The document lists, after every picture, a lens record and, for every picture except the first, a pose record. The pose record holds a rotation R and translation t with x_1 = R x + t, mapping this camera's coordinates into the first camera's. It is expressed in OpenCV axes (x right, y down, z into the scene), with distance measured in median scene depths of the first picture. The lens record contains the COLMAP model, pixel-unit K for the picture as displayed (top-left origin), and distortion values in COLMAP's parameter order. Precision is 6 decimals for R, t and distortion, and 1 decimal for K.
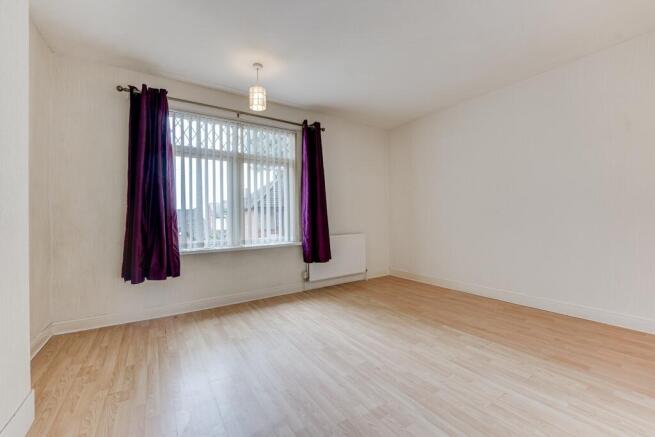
lens RADIAL K [[265.6, 0, 327.5], [0, 265.6, 223.0], [0, 0, 1]] dist [-0.024095, -0.000036]
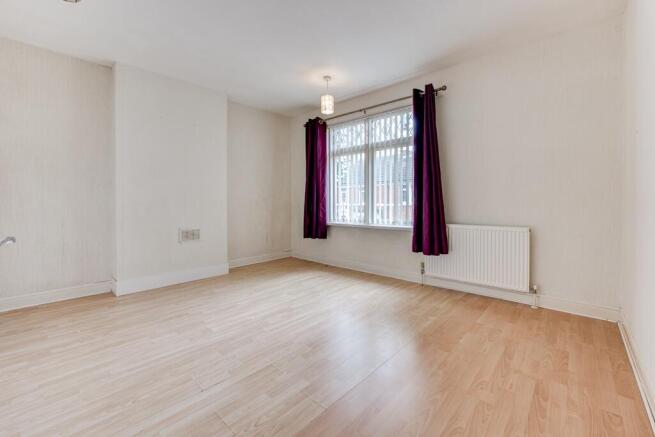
lens RADIAL K [[272.2, 0, 334.5], [0, 272.2, 211.0], [0, 0, 1]] dist [0.000067, 0.000113]
pose [[0.255751, 0.050313, -0.965432, 0.851448], [-0.016500, 0.998726, 0.047678, -0.028981], [0.966602, 0.003736, 0.256256, 0.593034]]
